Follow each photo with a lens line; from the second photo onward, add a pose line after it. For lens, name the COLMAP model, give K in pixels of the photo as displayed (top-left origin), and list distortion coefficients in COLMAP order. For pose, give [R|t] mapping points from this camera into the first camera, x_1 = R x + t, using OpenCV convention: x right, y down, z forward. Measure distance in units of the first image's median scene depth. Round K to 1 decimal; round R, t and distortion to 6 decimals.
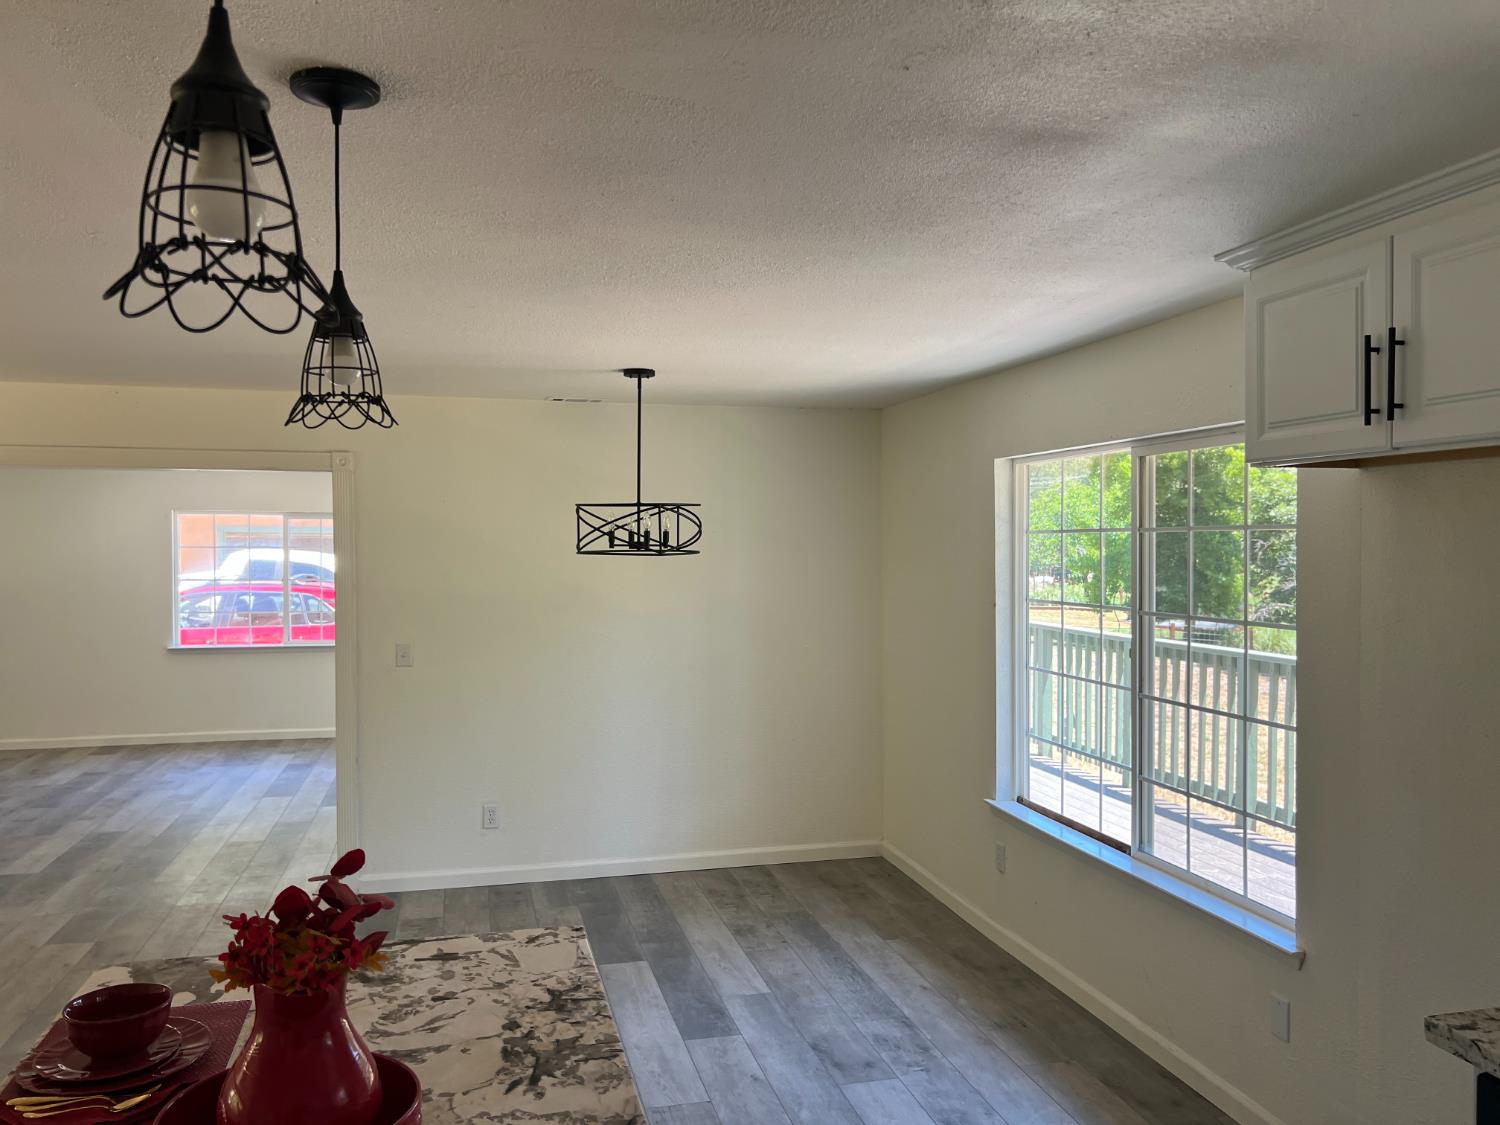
lens RADIAL K [[1111.6, 0, 742.0], [0, 1111.6, 567.9], [0, 0, 1]] dist [0.039263, -0.052234]
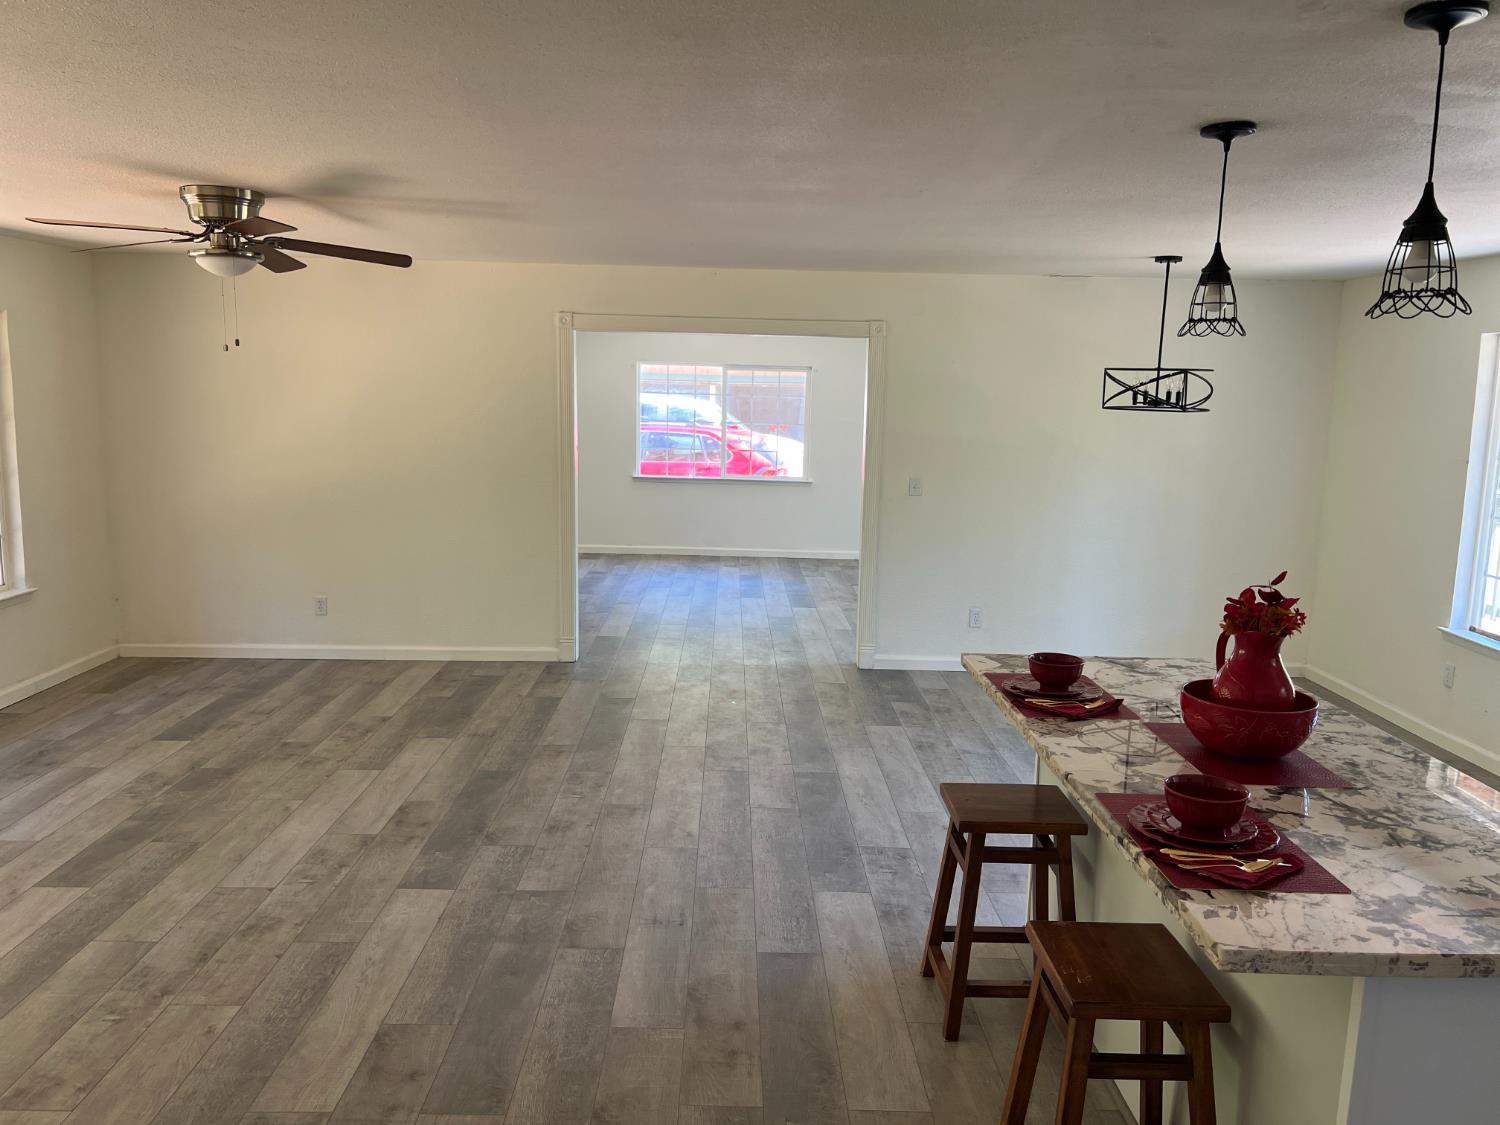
lens RADIAL K [[1111.6, 0, 742.0], [0, 1111.6, 567.9], [0, 0, 1]] dist [0.039263, -0.052234]
pose [[0.971021, 0.054326, -0.232737, -0.240983], [-0.022125, 0.990074, 0.138798, -0.000800], [0.237967, -0.129627, 0.962584, -0.324917]]
